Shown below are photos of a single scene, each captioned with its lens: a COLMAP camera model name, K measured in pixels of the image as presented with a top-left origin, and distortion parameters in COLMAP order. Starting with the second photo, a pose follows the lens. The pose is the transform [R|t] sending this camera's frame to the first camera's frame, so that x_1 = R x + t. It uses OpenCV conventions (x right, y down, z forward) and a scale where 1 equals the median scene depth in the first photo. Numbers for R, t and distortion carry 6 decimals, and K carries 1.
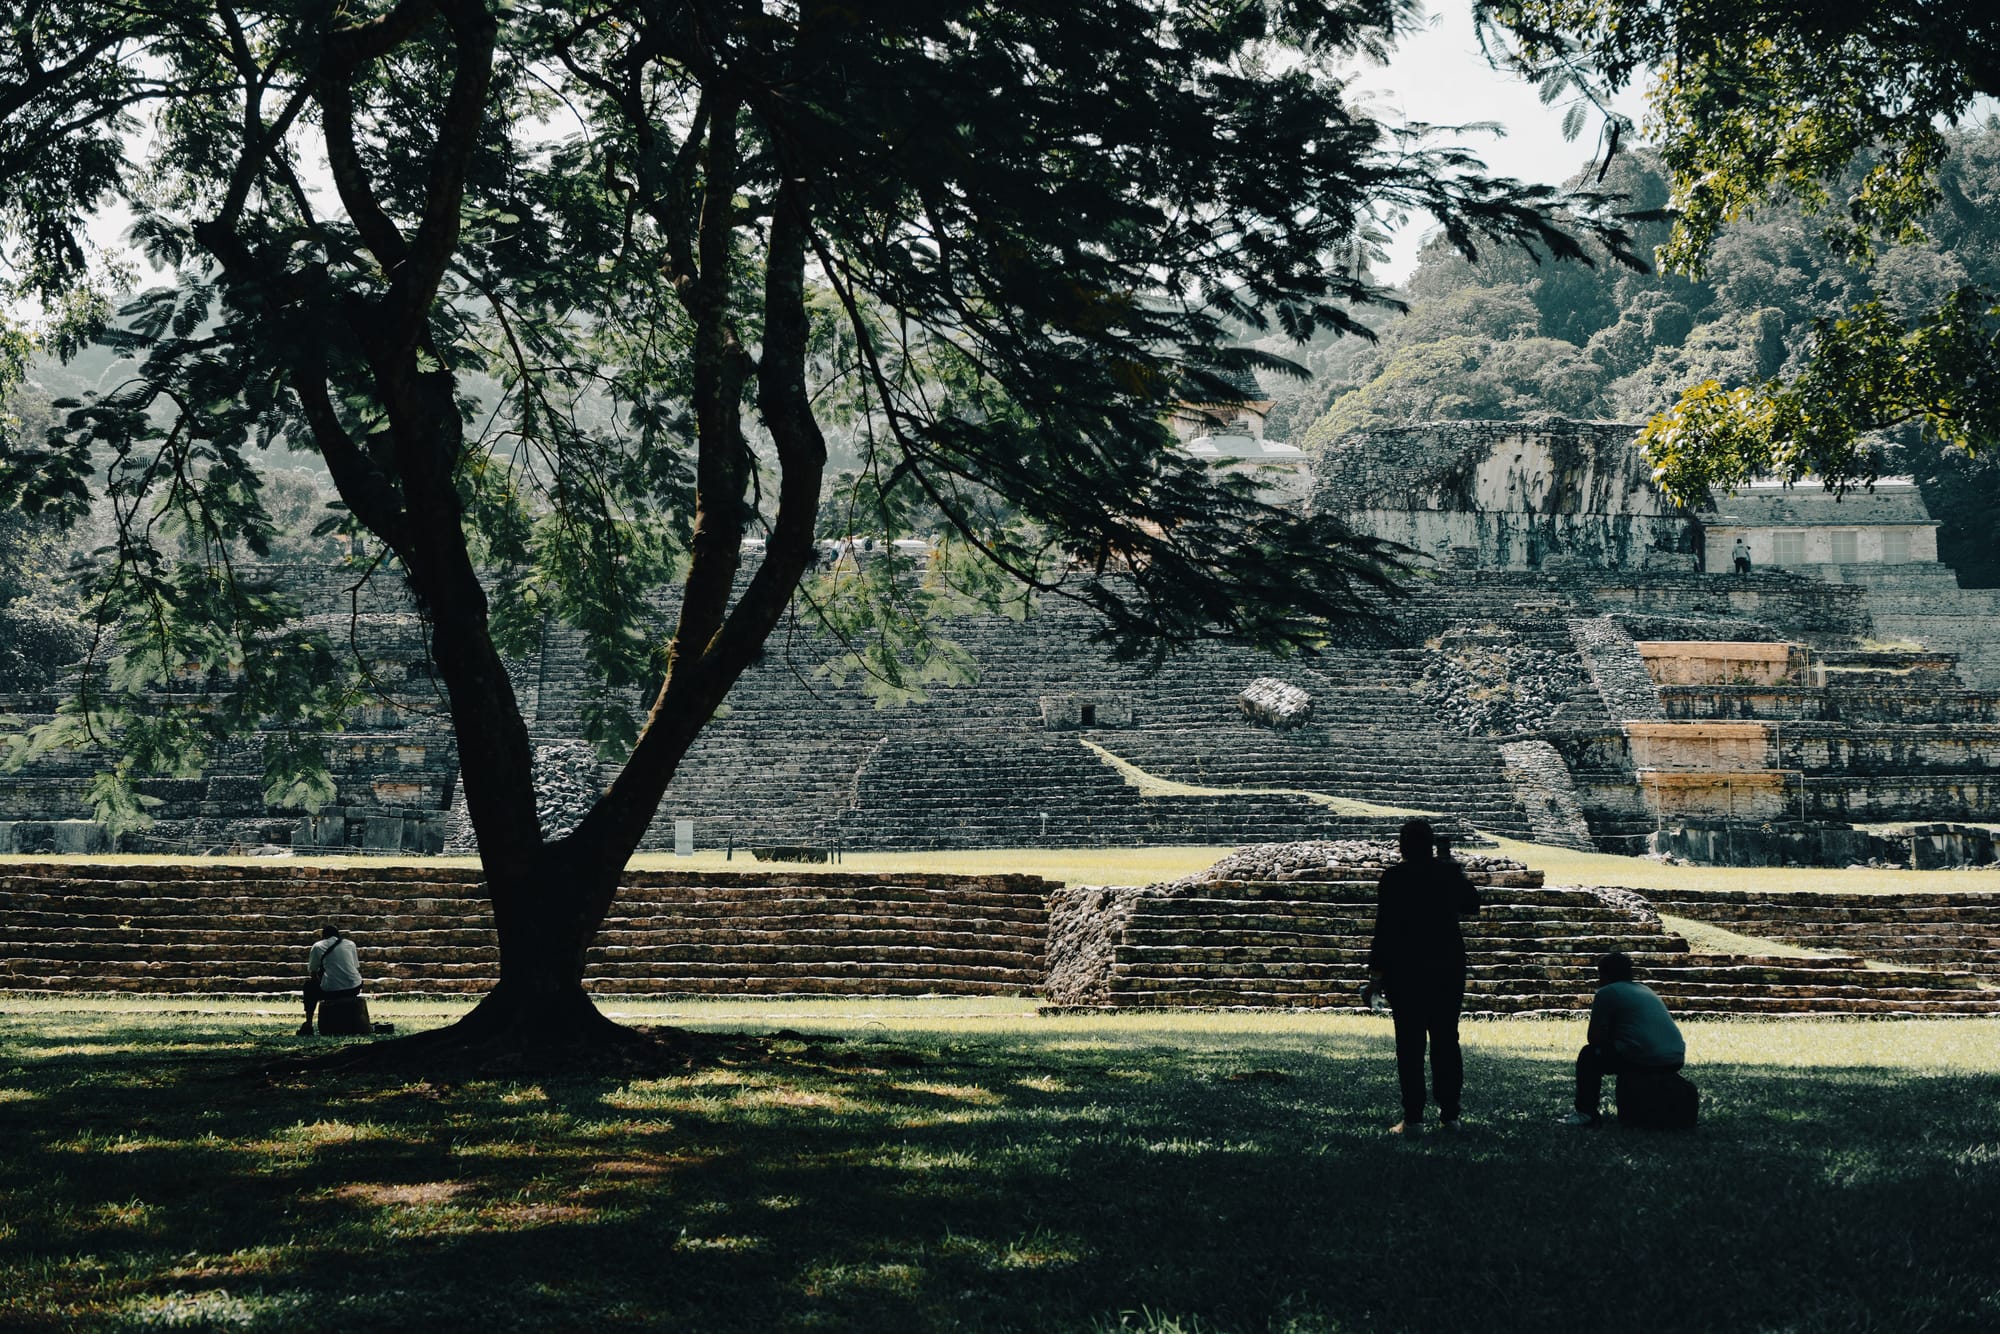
lens RADIAL K [[2466.9, 0, 1000.0], [0, 2466.9, 667.0], [0, 0, 1]] dist [-0.003554, 0.005202]
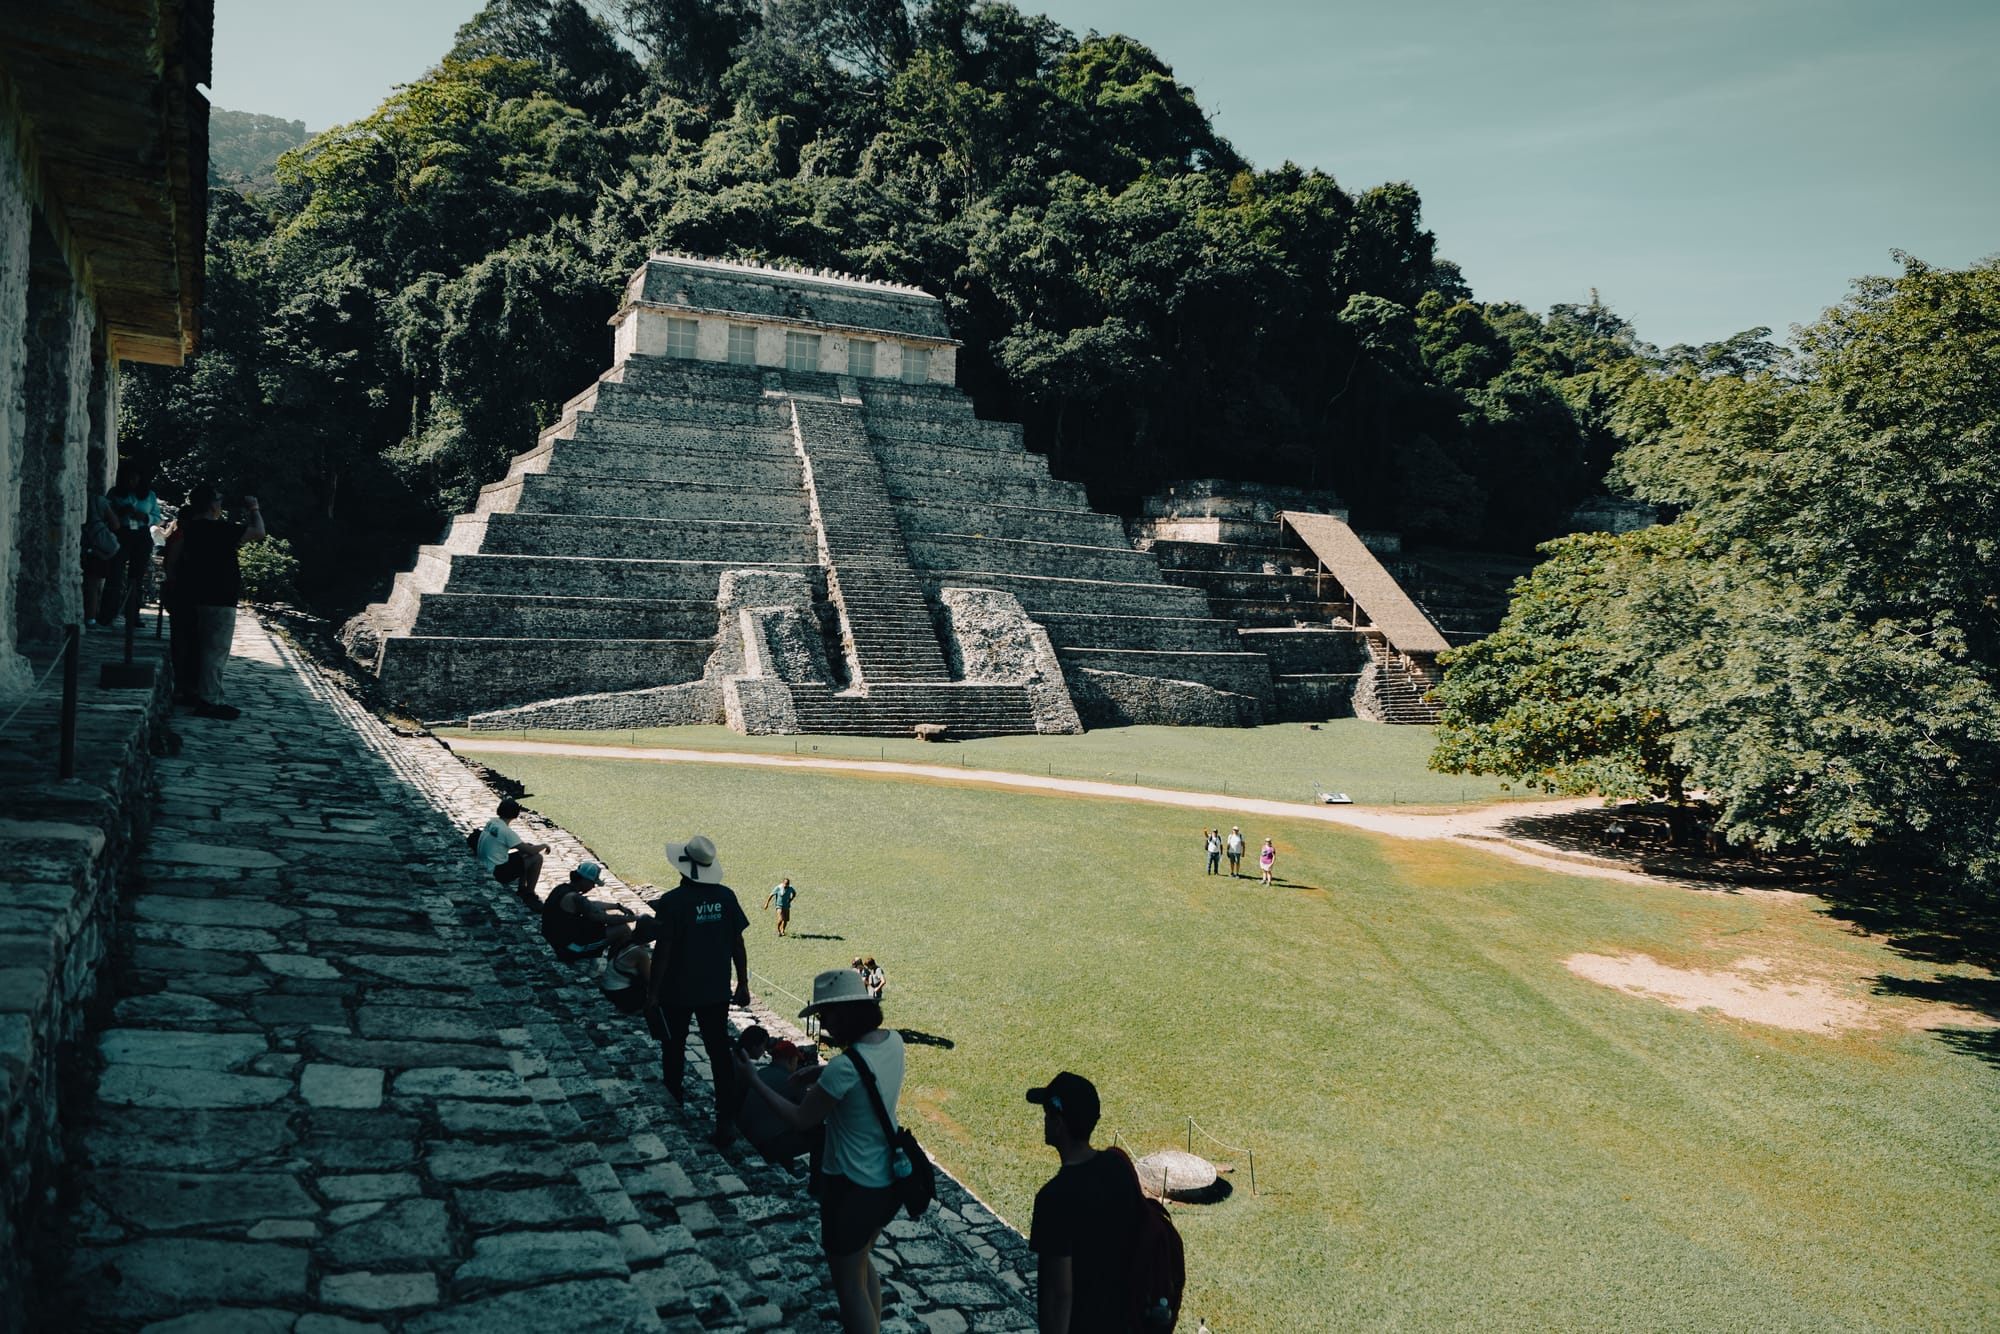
lens RADIAL K [[1361.2, 0, 981.4], [0, 1361.2, 651.8], [0, 0, 1]] dist [-0.000466, -0.002758]
pose [[0.883173, 0.020213, 0.468612, 0.323631], [-0.095571, 0.985867, 0.137595, -0.033558], [-0.459208, -0.166306, 0.872623, 1.133069]]
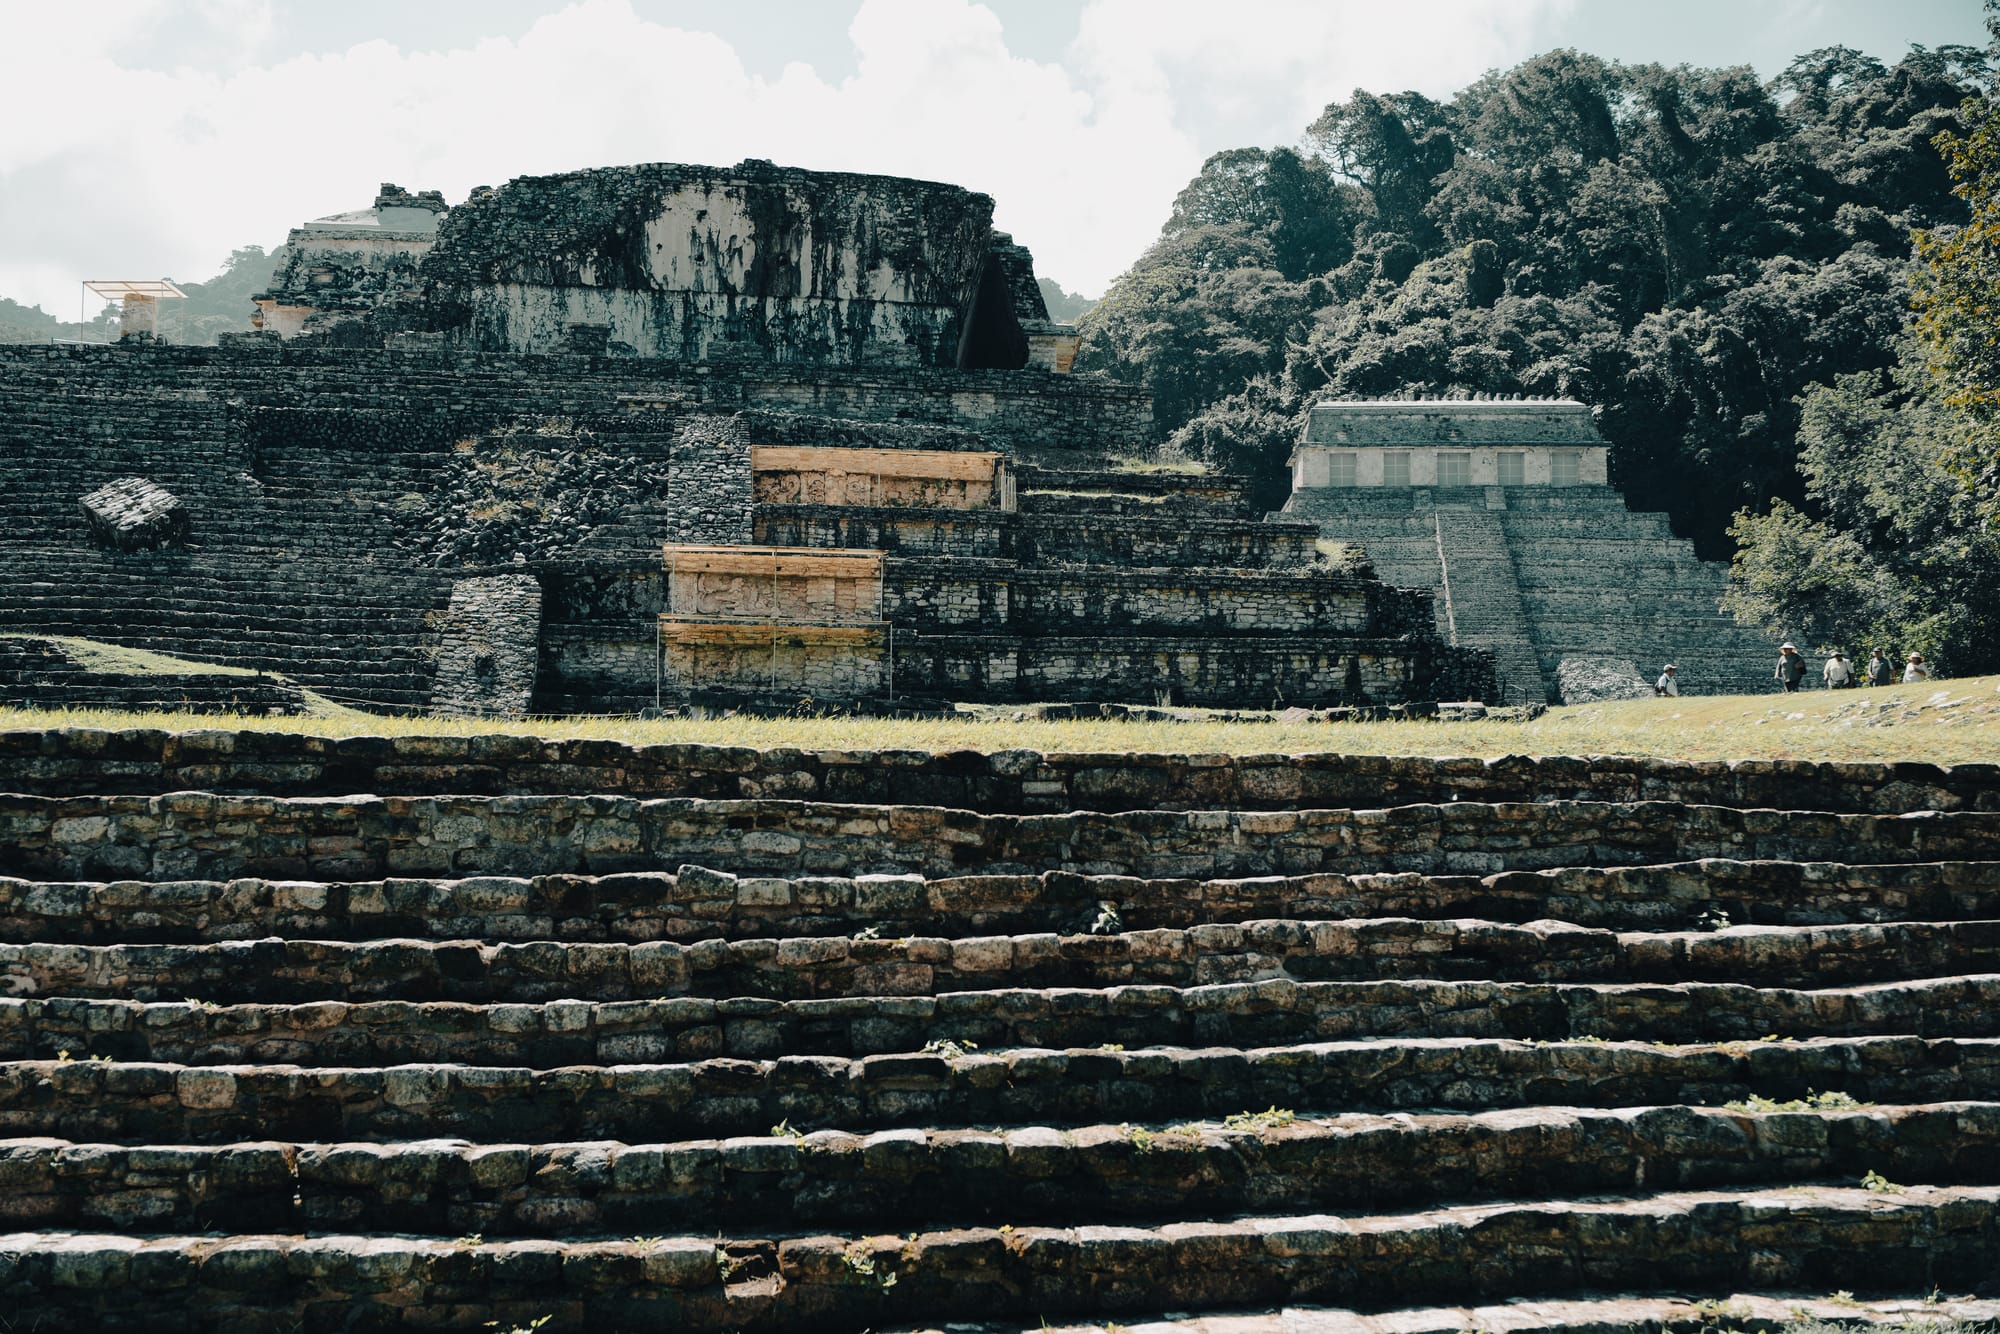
lens RADIAL K [[2149.6, 0, 1000.0], [0, 2149.6, 667.0], [0, 0, 1]] dist [-0.007105, 0.018235]
pose [[0.999871, 0.012900, 0.009523, 0.291916], [-0.013047, 0.999795, 0.015486, 0.037741], [-0.009321, -0.015608, 0.999835, 0.358696]]
